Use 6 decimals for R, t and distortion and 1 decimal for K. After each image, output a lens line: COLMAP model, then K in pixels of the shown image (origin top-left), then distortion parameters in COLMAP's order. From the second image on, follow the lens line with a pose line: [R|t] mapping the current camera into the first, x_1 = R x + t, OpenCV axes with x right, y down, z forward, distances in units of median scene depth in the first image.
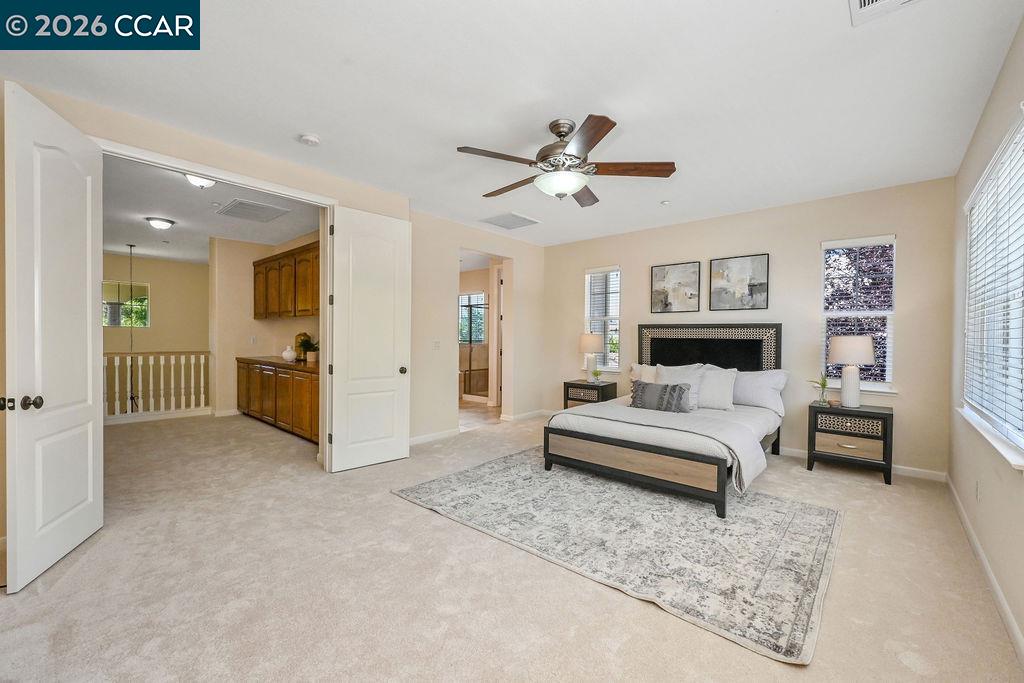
lens RADIAL K [[420.3, 0, 512.0], [0, 420.3, 341.5], [0, 0, 1]] dist [-0.001683, -0.000277]
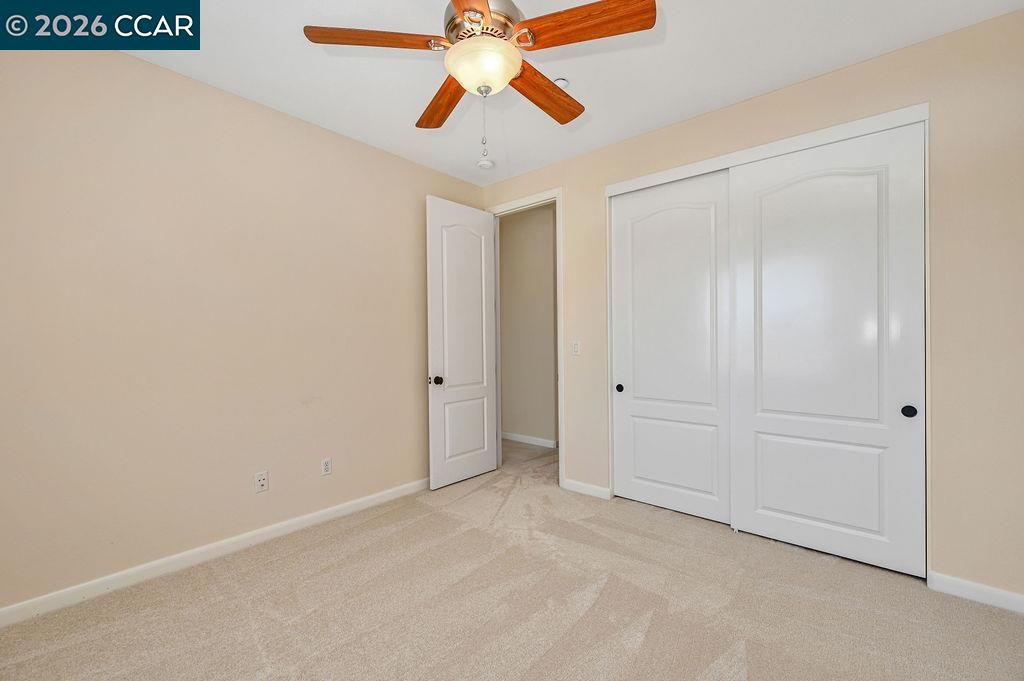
lens RADIAL K [[420.3, 0, 512.0], [0, 420.3, 340.5], [0, 0, 1]] dist [-0.001683, -0.000277]
pose [[0.008524, -0.018780, -0.999787, 0.532265], [-0.016005, 0.999693, -0.018914, 0.009328], [0.999836, 0.016163, 0.008221, 1.187508]]
